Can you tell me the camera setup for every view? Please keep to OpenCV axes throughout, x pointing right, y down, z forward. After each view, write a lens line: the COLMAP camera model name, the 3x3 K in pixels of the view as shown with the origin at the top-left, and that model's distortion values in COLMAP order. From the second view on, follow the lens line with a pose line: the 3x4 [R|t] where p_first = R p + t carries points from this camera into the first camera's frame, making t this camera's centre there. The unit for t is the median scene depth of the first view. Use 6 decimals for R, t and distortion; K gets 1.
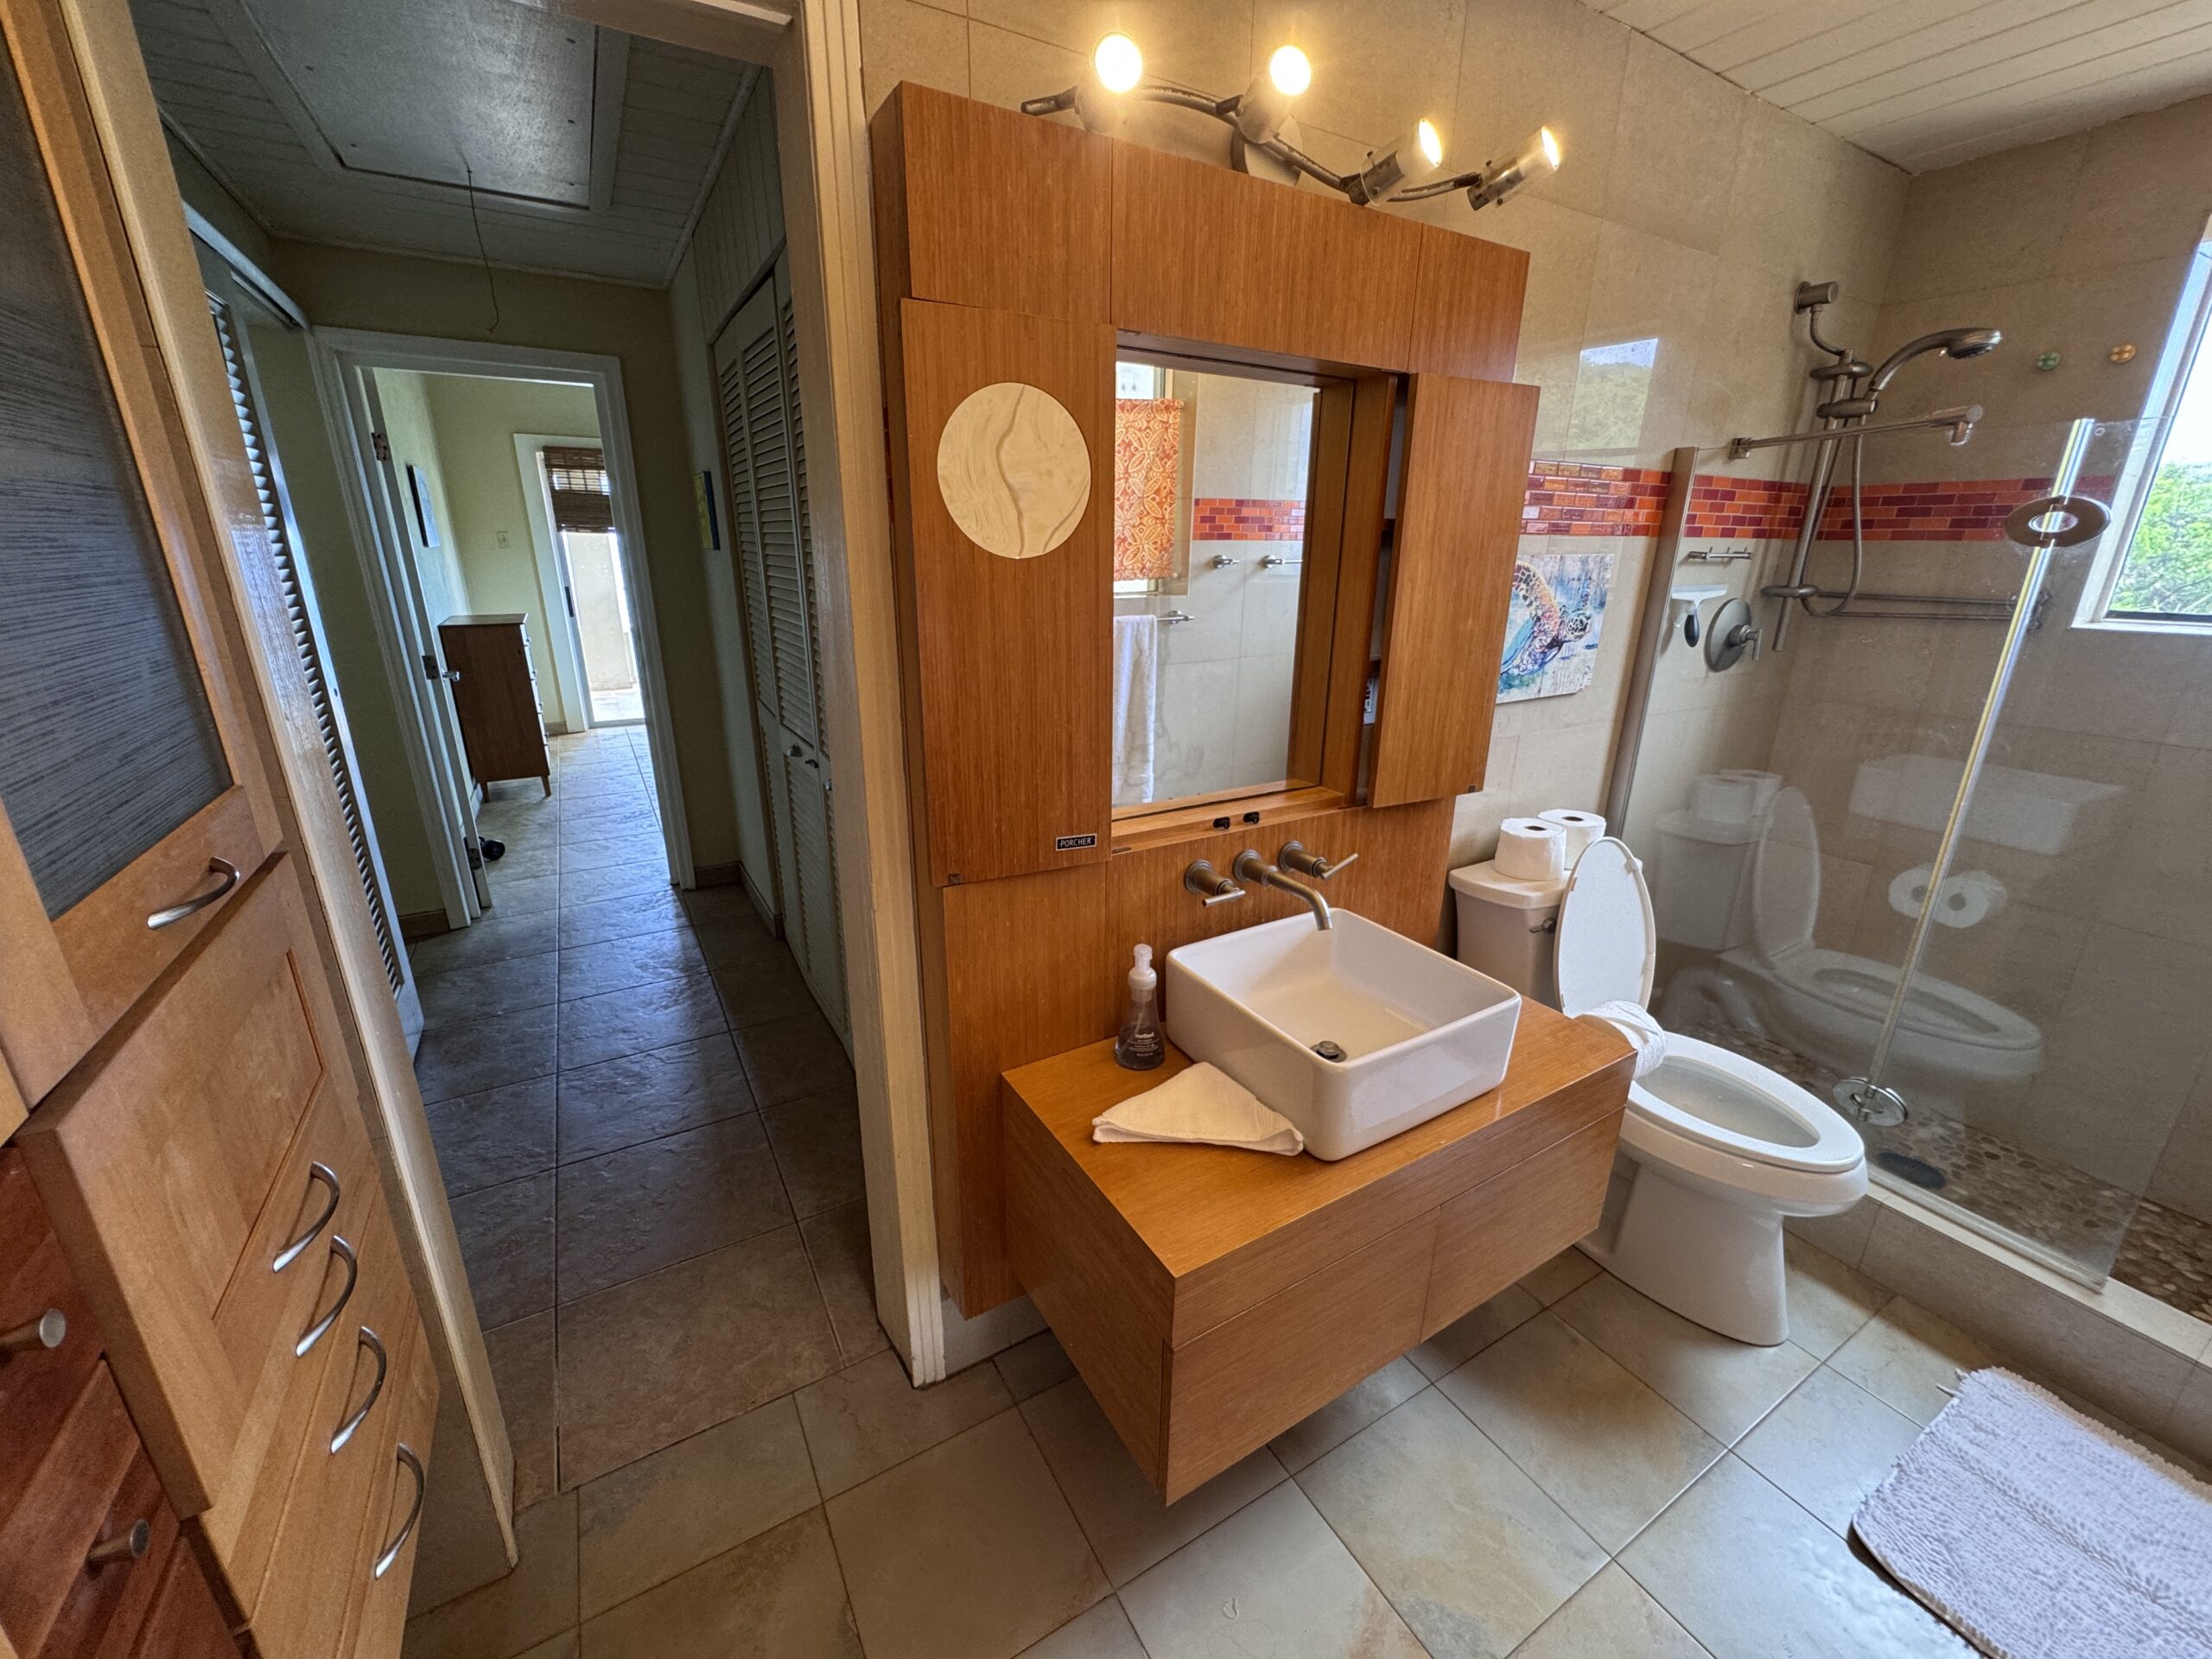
lens RADIAL K [[883.5, 0, 1102.1], [0, 883.5, 832.0], [0, 0, 1]] dist [-0.001610, -0.000043]
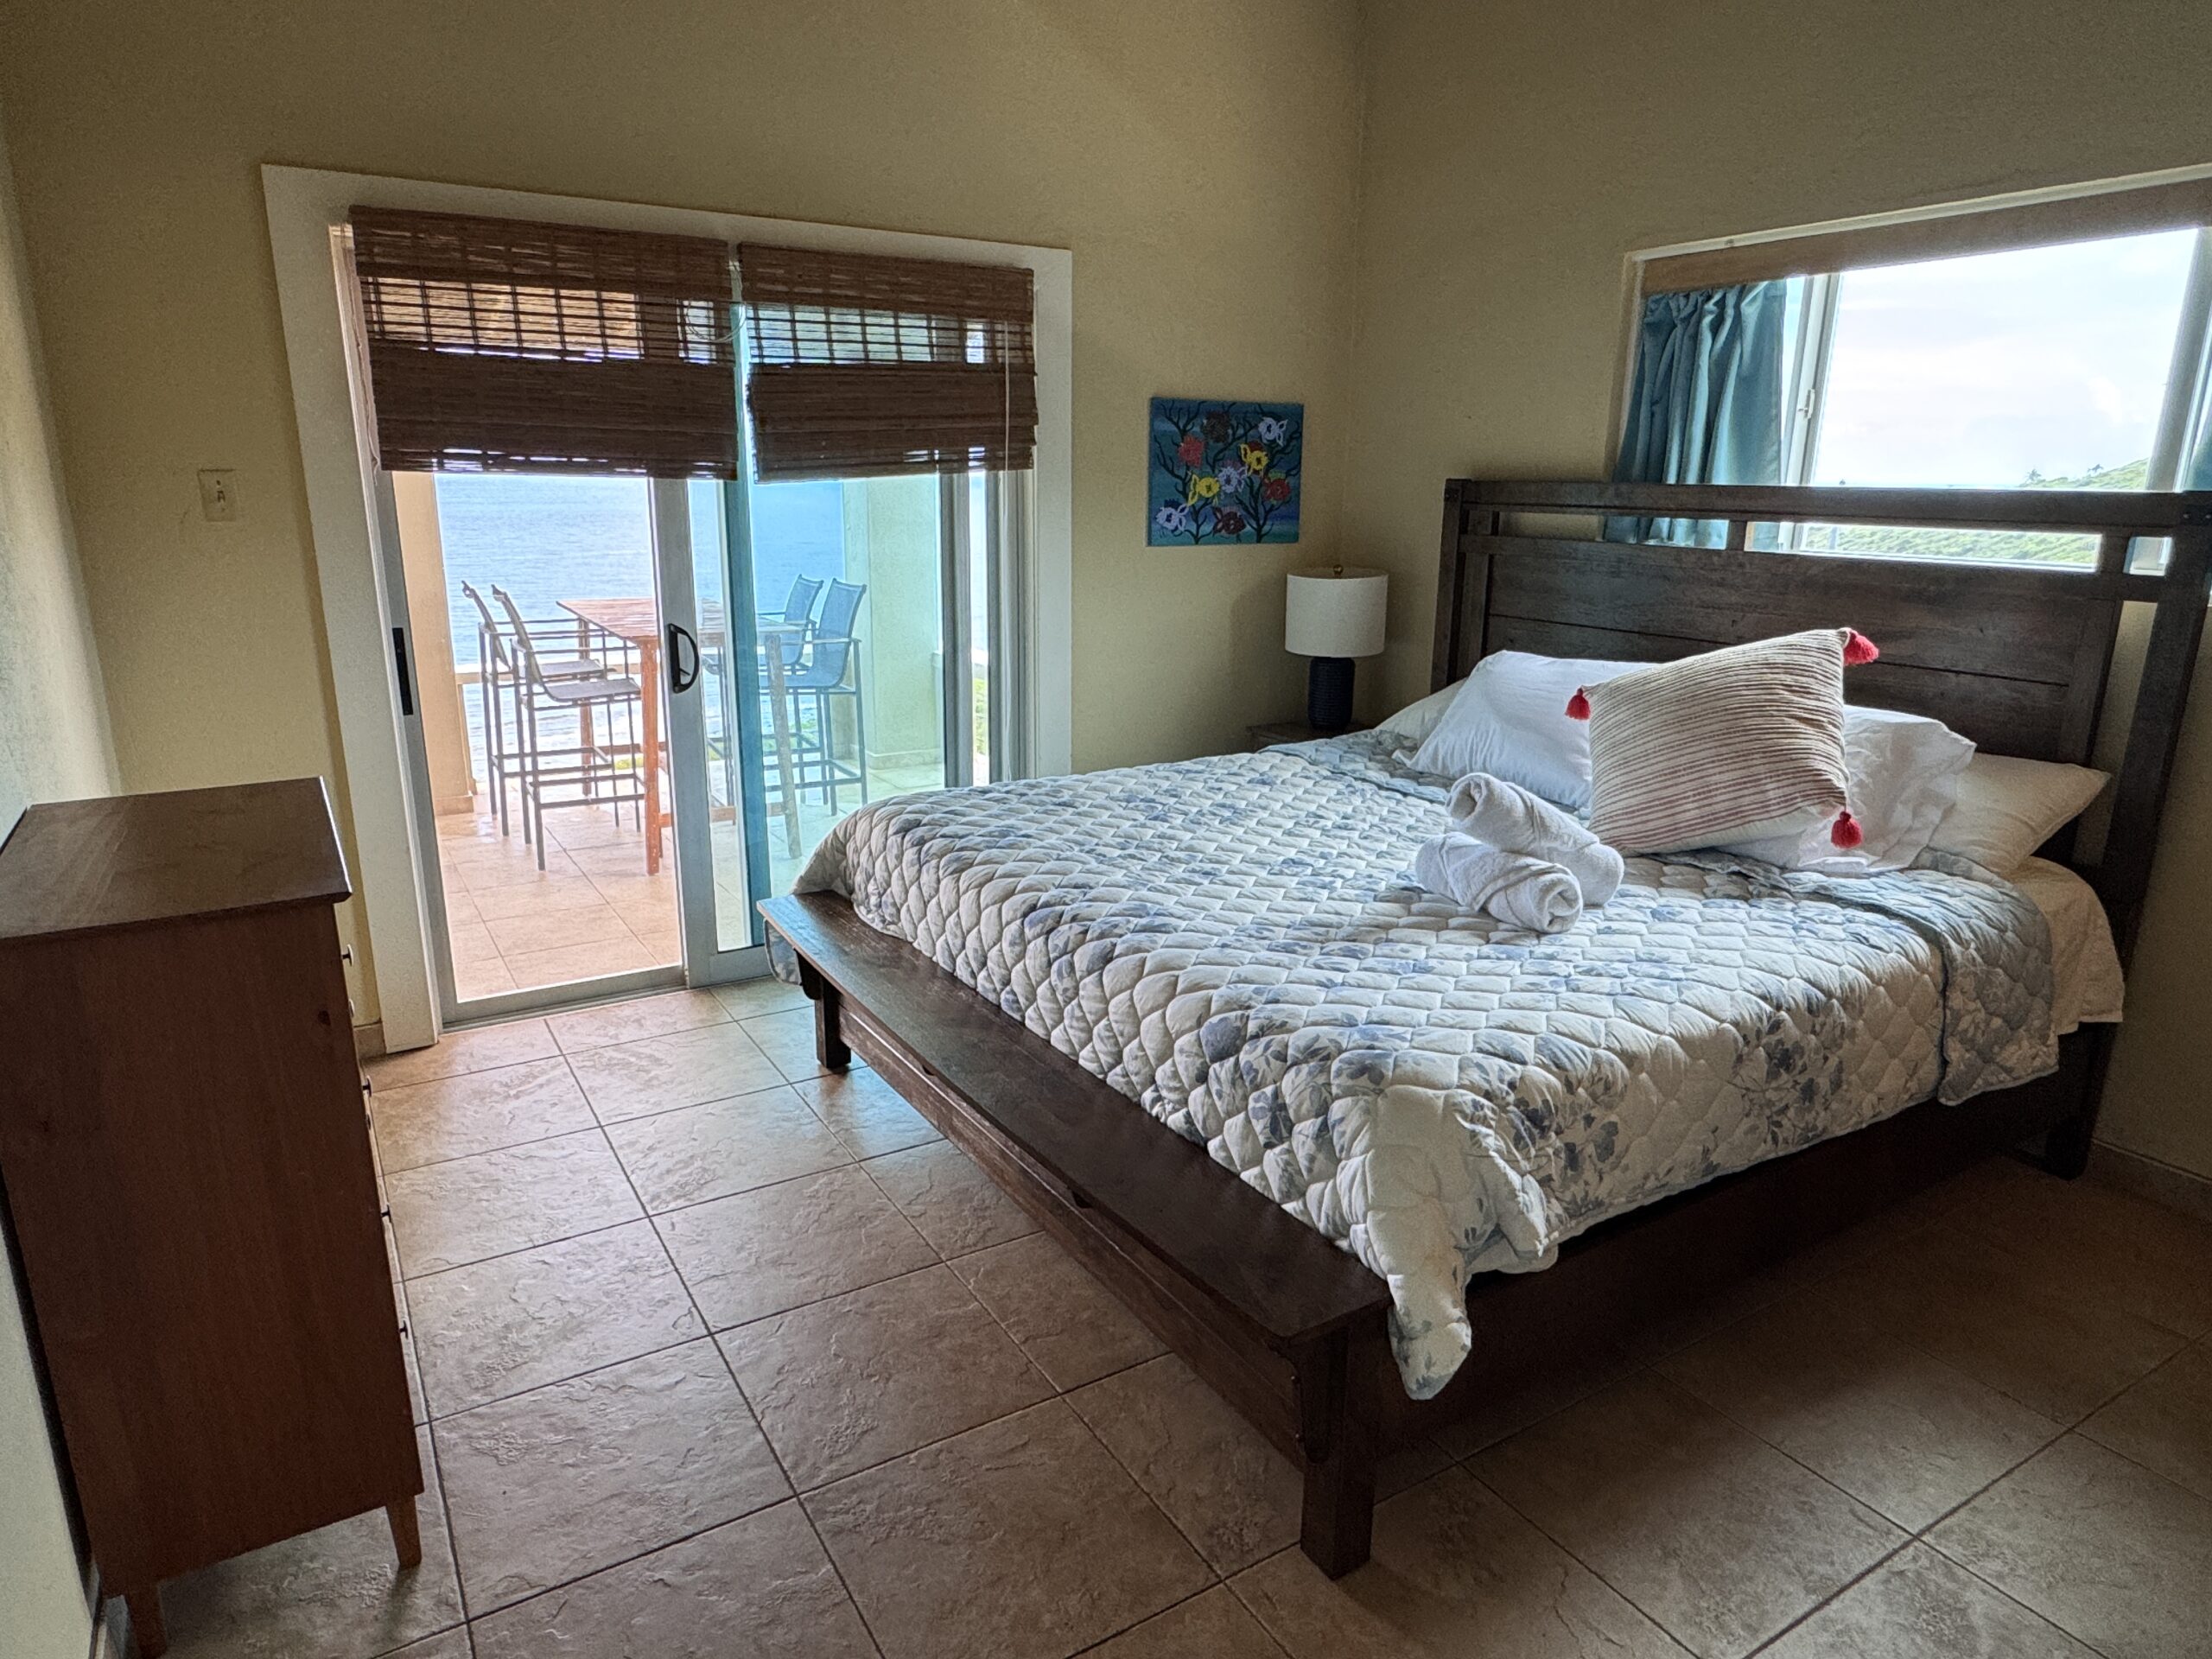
lens RADIAL K [[1364.9, 0, 1107.8], [0, 1364.9, 830.7], [0, 0, 1]] dist [-0.004326, 0.000525]
pose [[0.999837, -0.006315, 0.016904, -0.360195], [0.007284, 0.998298, -0.057857, -0.176117], [-0.016510, 0.057971, 0.998182, 0.502862]]
